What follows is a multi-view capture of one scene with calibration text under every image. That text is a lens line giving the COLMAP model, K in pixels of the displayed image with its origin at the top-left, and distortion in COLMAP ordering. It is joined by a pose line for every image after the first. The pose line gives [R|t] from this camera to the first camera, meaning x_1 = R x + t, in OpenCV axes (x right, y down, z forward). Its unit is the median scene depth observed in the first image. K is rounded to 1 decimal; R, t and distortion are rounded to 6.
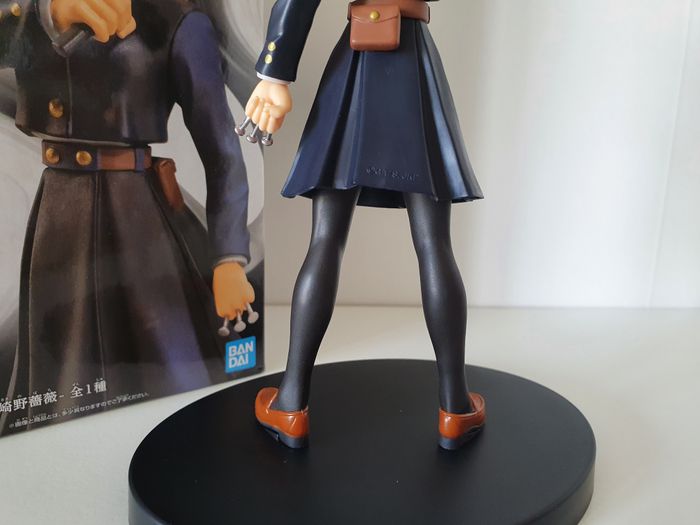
lens RADIAL K [[525.1, 0, 350.8], [0, 525.1, 288.1], [0, 0, 1]] dist [-0.065585, 0.037310]
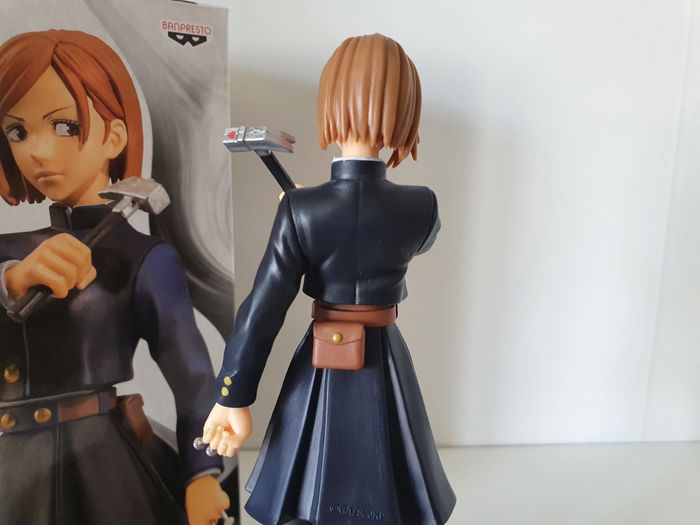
lens RADIAL K [[525.1, 0, 353.8], [0, 525.1, 261.8], [0, 0, 1]] dist [-0.065585, 0.037310]
pose [[0.999869, -0.013124, 0.009466, 0.053609], [0.013592, 0.998595, -0.051222, -0.477465], [-0.008781, 0.051344, 0.998642, 0.028249]]
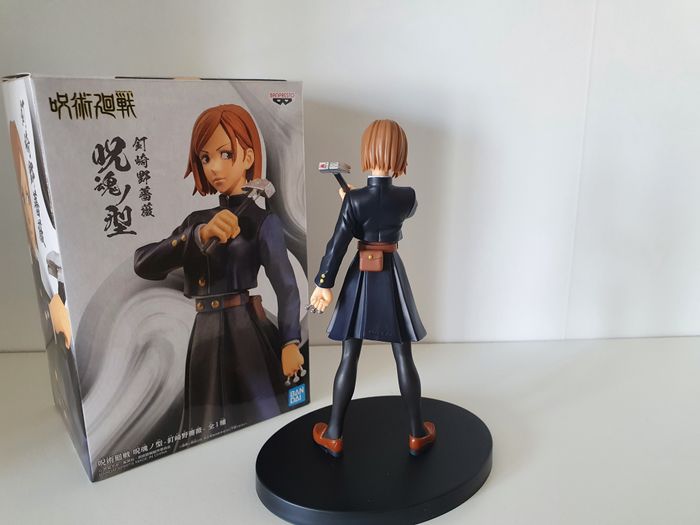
lens RADIAL K [[525.1, 0, 355.7], [0, 525.1, 259.1], [0, 0, 1]] dist [-0.065585, 0.037310]
pose [[0.999594, -0.028486, 0.000591, -0.012390], [0.028465, 0.999347, 0.022272, -0.438253], [-0.001225, -0.022246, 0.999752, -0.862219]]
